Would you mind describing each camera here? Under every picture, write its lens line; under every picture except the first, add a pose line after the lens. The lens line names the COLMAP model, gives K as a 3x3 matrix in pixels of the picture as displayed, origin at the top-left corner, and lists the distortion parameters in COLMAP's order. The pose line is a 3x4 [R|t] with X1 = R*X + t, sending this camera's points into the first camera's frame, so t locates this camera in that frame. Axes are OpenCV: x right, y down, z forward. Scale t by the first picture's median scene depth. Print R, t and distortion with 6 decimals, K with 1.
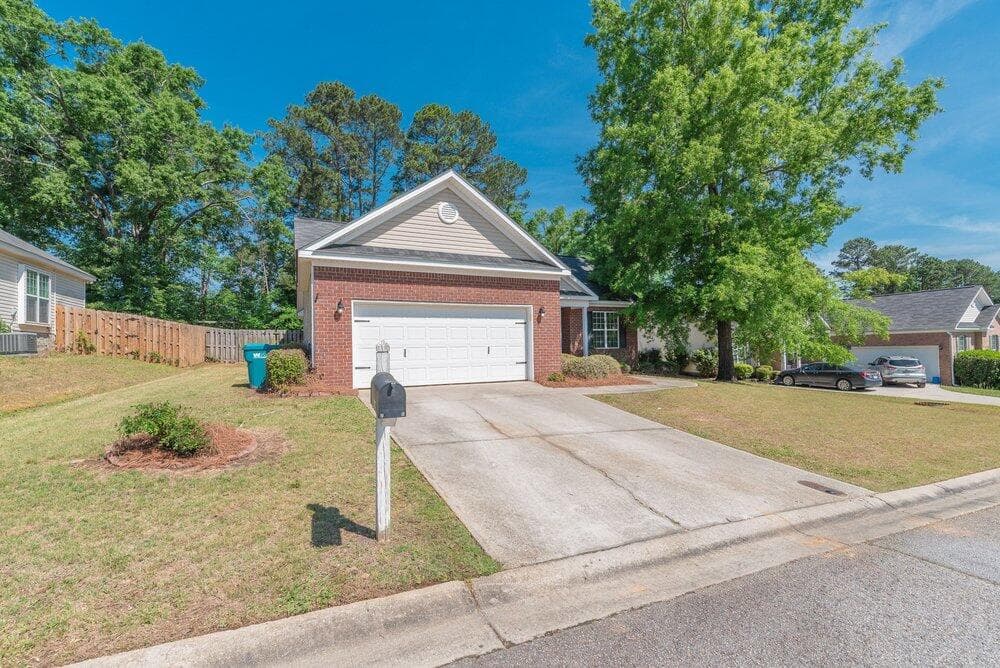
lens RADIAL K [[433.9, 0, 506.8], [0, 433.9, 337.0], [0, 0, 1]] dist [0.000303, -0.000162]
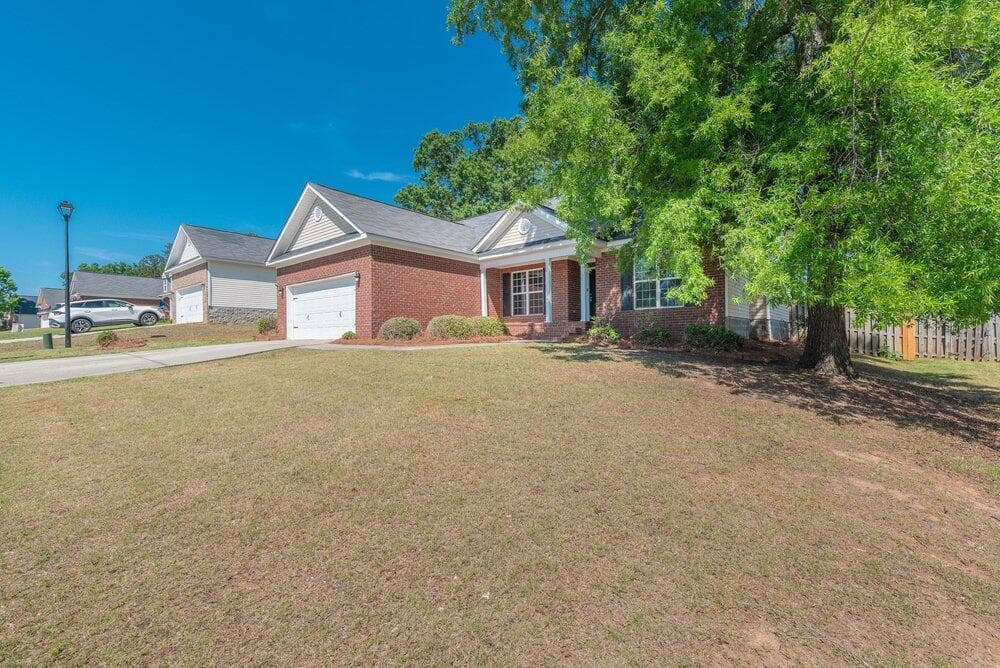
lens RADIAL K [[440.7, 0, 500.0], [0, 440.7, 334.0], [0, 0, 1]] dist [-0.000224, -0.000051]
pose [[0.403641, 0.003058, -0.914913, 1.087541], [0.028055, 0.999483, 0.015718, 0.070888], [0.914487, -0.032012, 0.403346, 0.751463]]
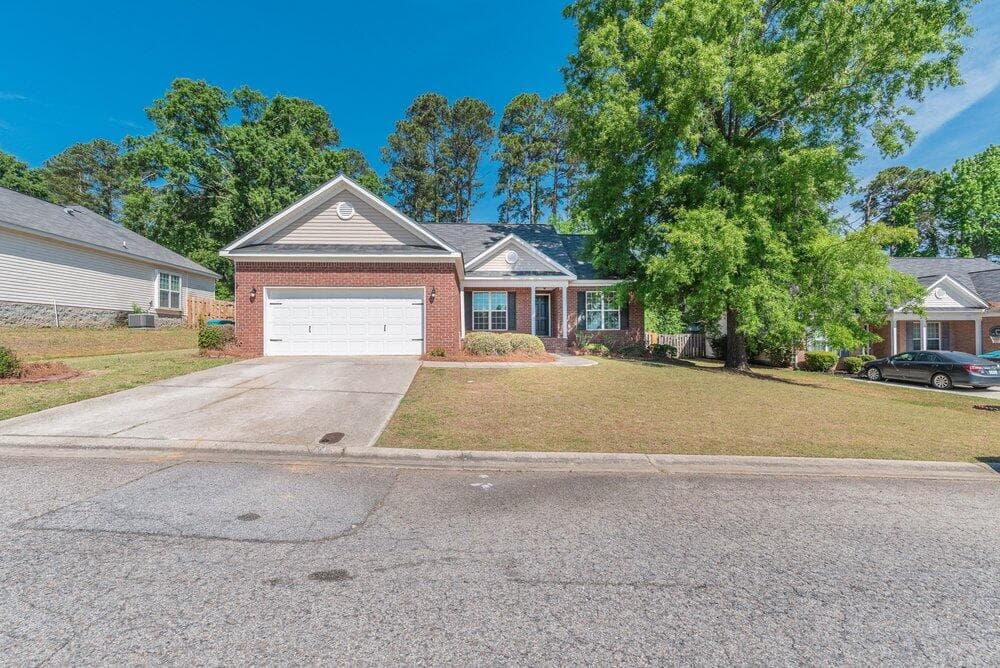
lens RADIAL K [[433.0, 0, 503.5], [0, 433.0, 332.2], [0, 0, 1]] dist [-0.002967, -0.000291]
pose [[0.927517, 0.010562, -0.373631, 0.561948], [-0.001569, 0.999702, 0.024366, 0.013305], [0.373777, -0.022014, 0.927257, 0.045812]]
